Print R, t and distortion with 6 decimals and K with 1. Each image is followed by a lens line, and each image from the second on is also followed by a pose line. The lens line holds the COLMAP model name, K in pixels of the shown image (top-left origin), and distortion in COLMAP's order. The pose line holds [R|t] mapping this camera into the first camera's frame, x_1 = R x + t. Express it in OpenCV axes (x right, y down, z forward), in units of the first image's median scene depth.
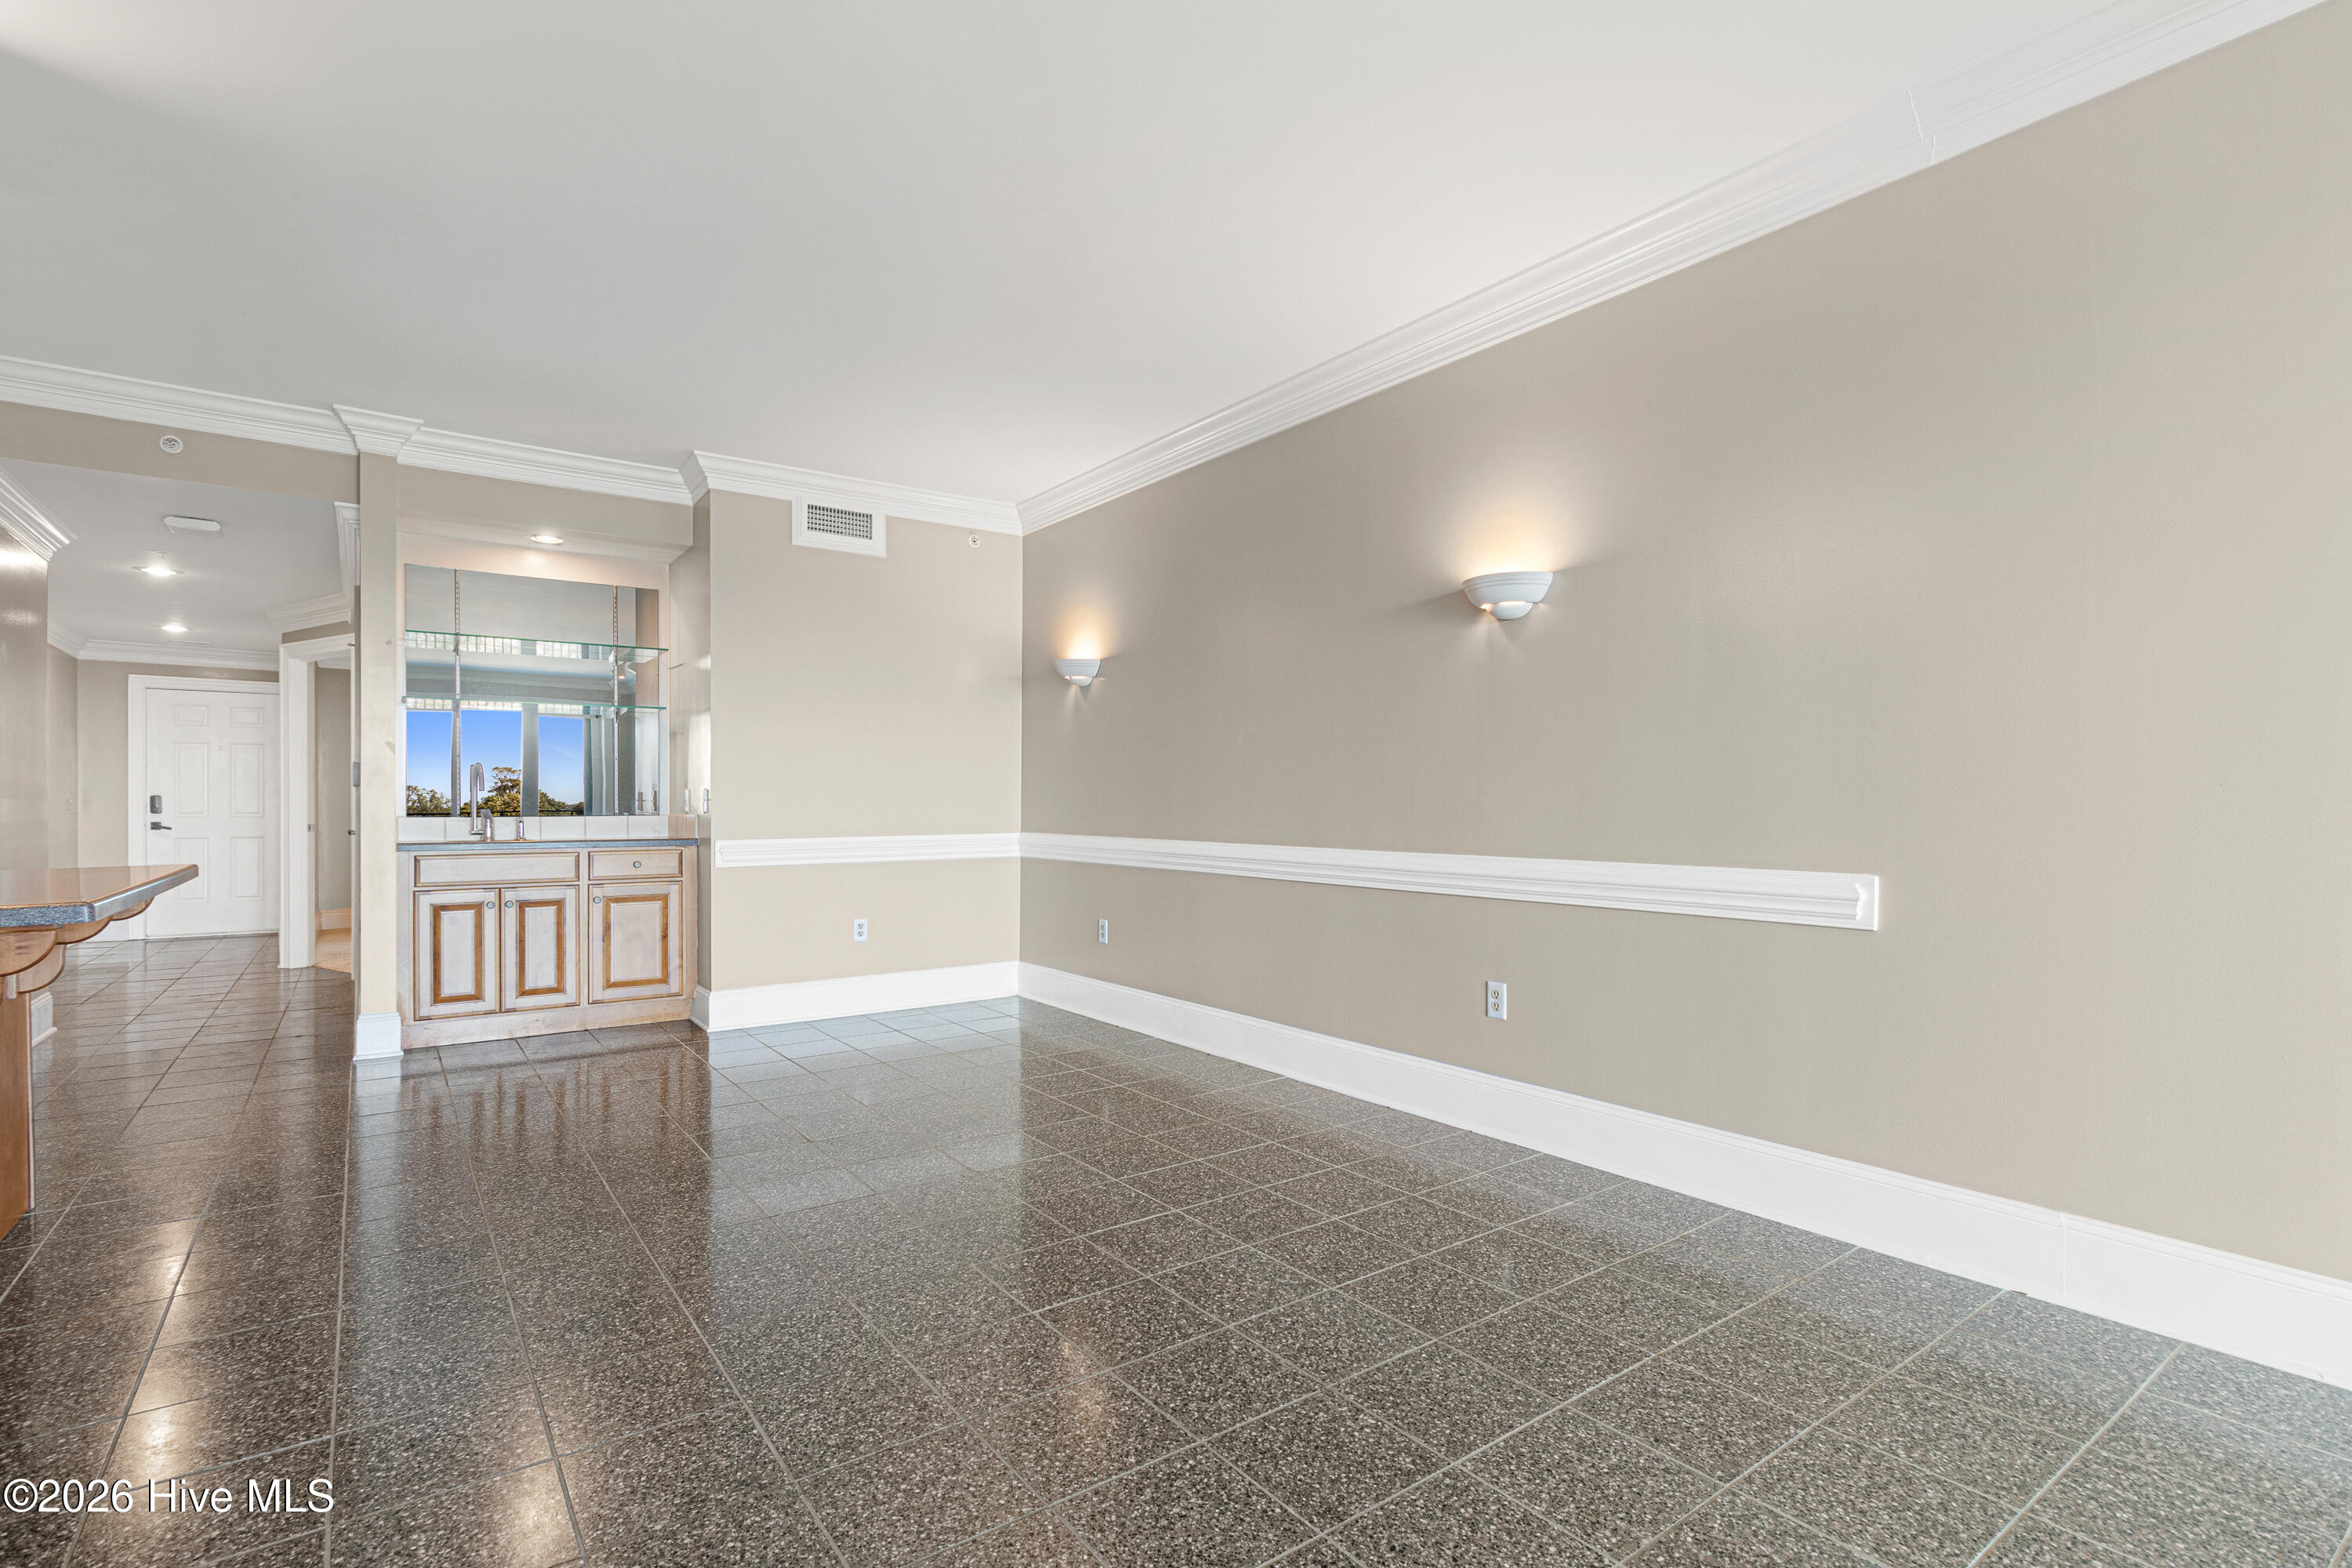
lens RADIAL K [[1097.3, 0, 1173.6], [0, 1097.3, 807.2], [0, 0, 1]] dist [-0.012344, 0.000353]
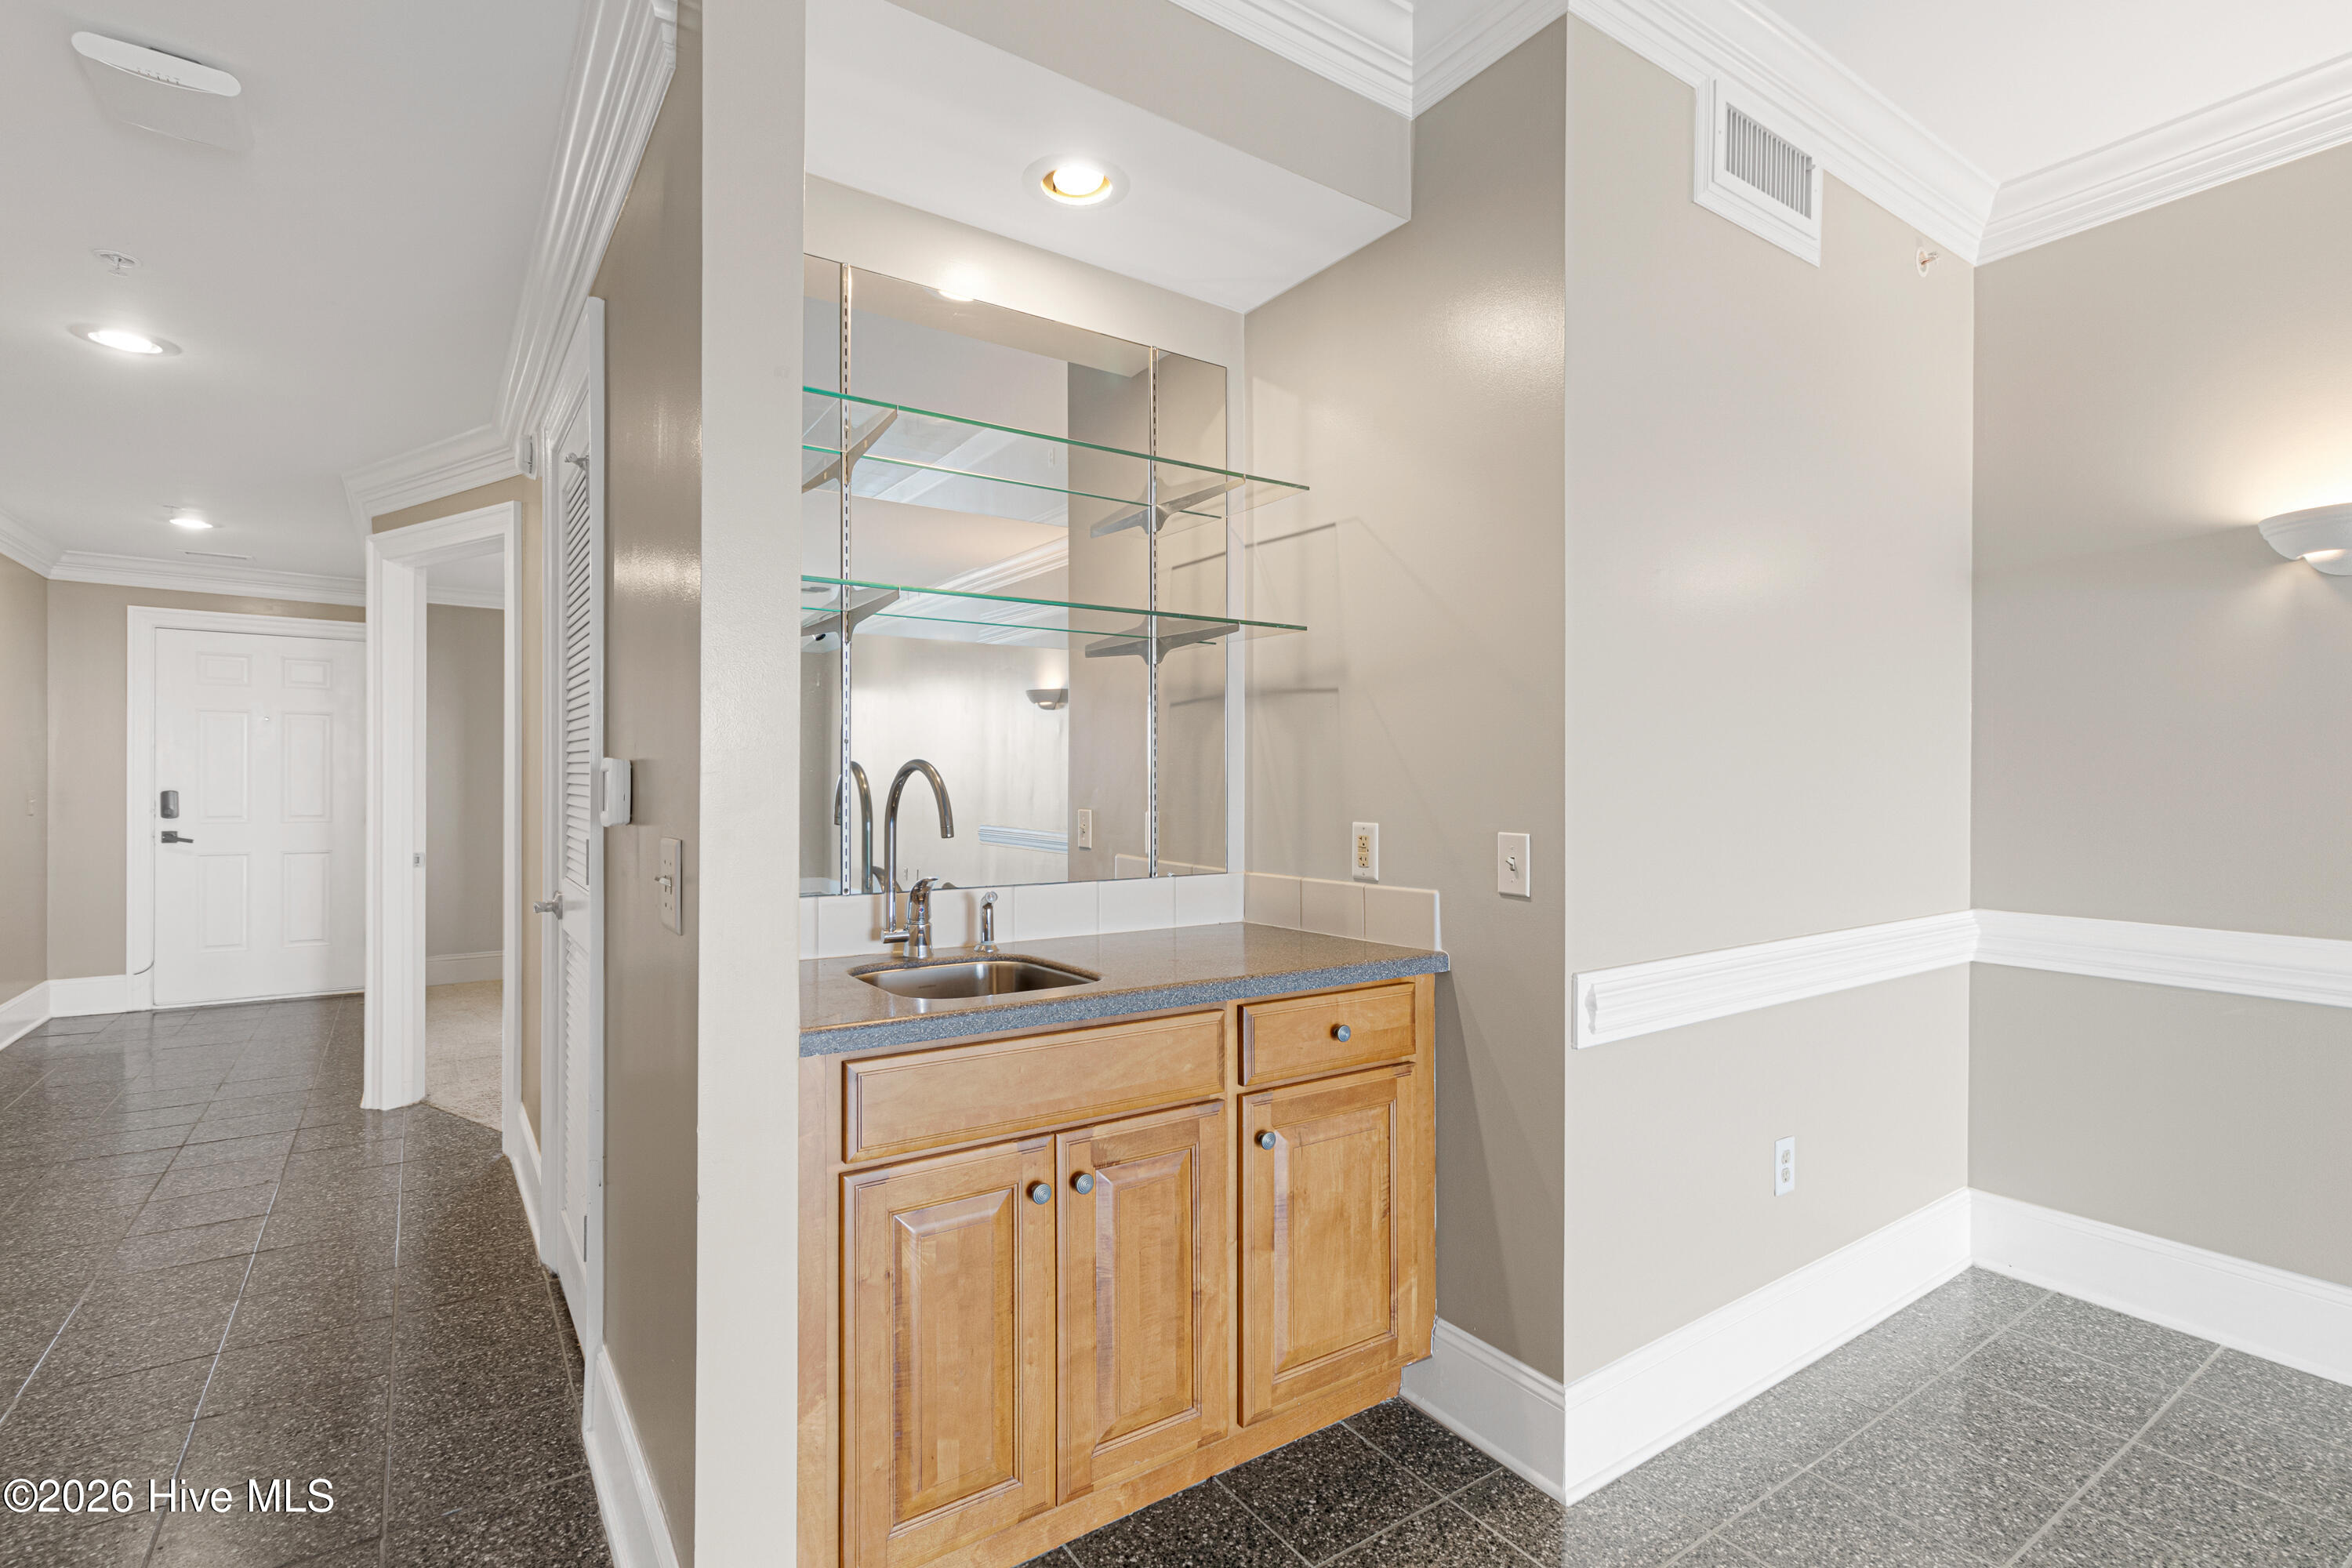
lens RADIAL K [[1079.8, 0, 1164.0], [0, 1079.8, 788.3], [0, 0, 1]] dist [0.003061, 0.000880]
pose [[0.999371, 0.008385, -0.034472, -0.460509], [-0.008388, 0.999965, 0.000048, -0.025790], [0.034471, 0.000241, 0.999406, 0.537201]]
